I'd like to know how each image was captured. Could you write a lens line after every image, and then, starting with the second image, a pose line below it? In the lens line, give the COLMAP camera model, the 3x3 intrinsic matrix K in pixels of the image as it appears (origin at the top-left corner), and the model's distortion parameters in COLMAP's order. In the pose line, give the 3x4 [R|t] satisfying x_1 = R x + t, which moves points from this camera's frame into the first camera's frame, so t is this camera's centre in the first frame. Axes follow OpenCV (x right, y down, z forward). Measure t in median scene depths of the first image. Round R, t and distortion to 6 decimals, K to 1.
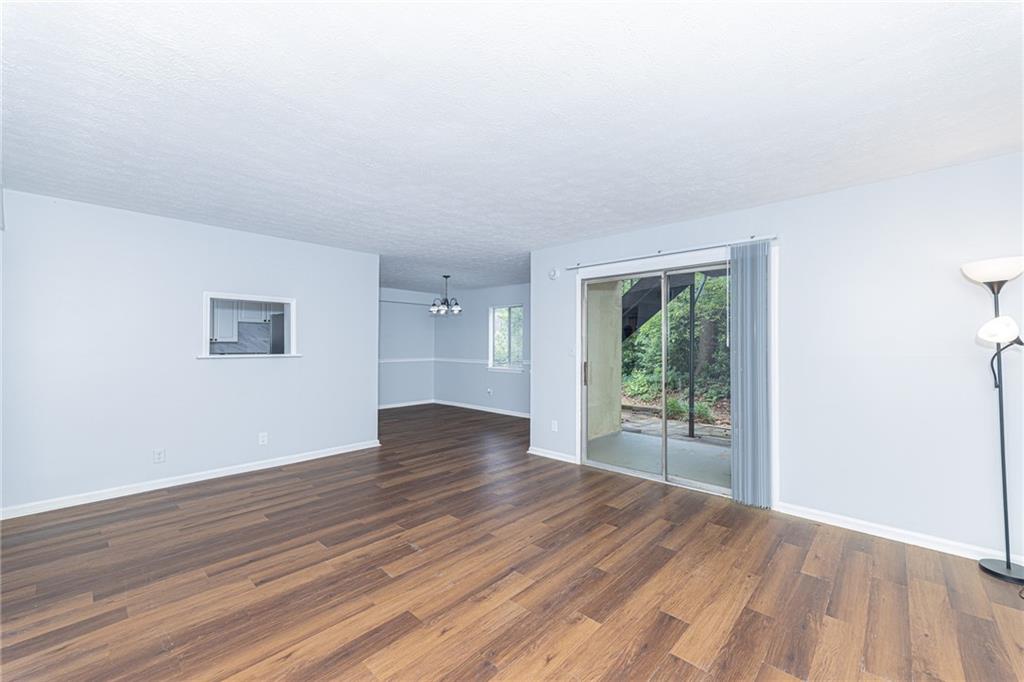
lens RADIAL K [[408.0, 0, 516.7], [0, 408.0, 339.6], [0, 0, 1]] dist [0.003674, 0.000169]
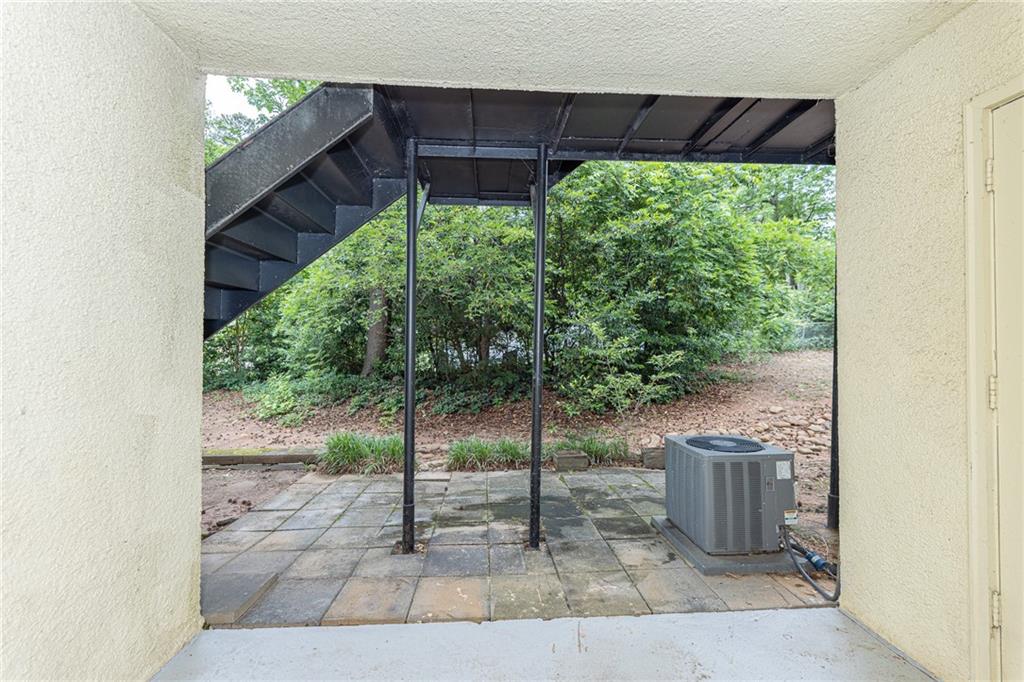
lens RADIAL K [[408.0, 0, 516.7], [0, 408.0, 339.6], [0, 0, 1]] dist [0.003674, 0.000169]
pose [[0.687806, -0.001058, 0.725894, 0.481717], [-0.011484, 0.999858, 0.012339, 0.031427], [-0.725804, -0.016823, 0.687696, 1.536752]]
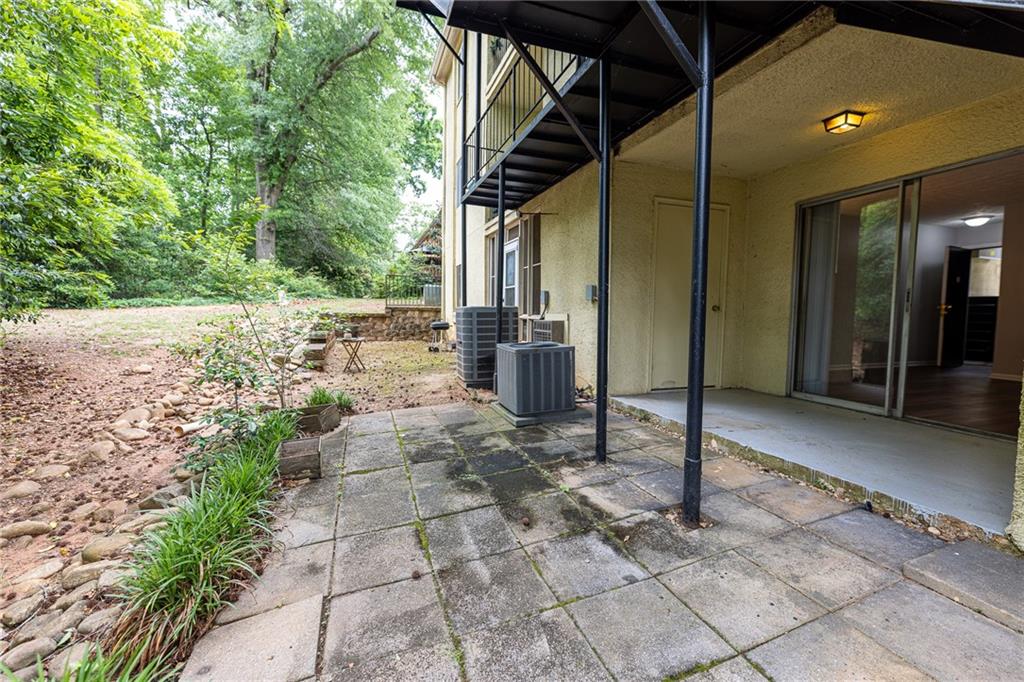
lens RADIAL K [[408.0, 0, 516.7], [0, 408.0, 339.6], [0, 0, 1]] dist [0.003674, 0.000169]
pose [[-0.877540, -0.044606, 0.477424, 0.973755], [-0.019965, 0.998199, 0.056566, 0.207094], [-0.479088, 0.040107, -0.876850, 3.219117]]
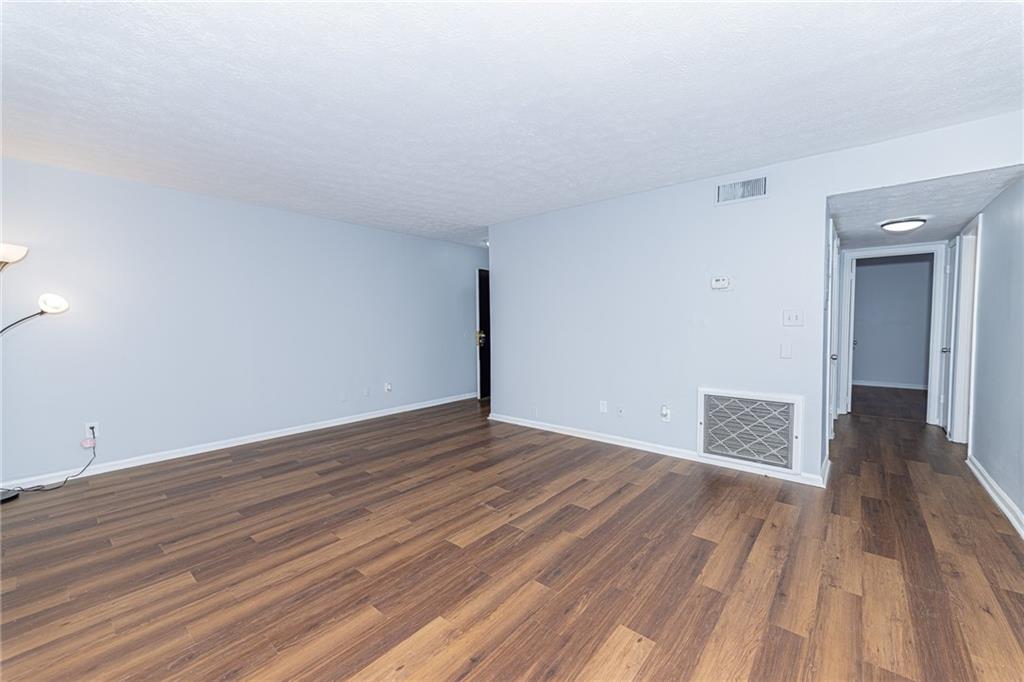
lens RADIAL K [[408.0, 0, 516.7], [0, 408.0, 339.6], [0, 0, 1]] dist [0.003674, 0.000169]
pose [[-0.998919, 0.003756, -0.046338, -0.268861], [0.002505, 0.999631, 0.027032, 0.052351], [0.046423, 0.026887, -0.998560, 1.997119]]
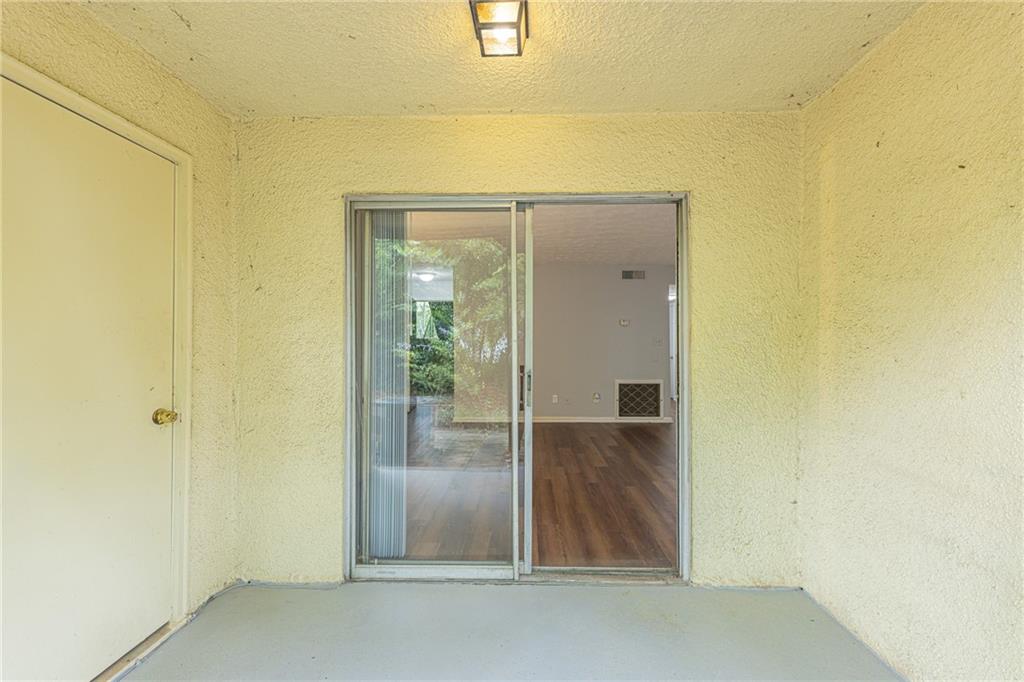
lens RADIAL K [[408.0, 0, 516.7], [0, 408.0, 339.6], [0, 0, 1]] dist [0.003674, 0.000169]
pose [[-0.752017, -0.003327, -0.659135, 1.075741], [0.011516, 0.999768, -0.018185, 0.047691], [0.659043, -0.021266, -0.751805, 2.104912]]
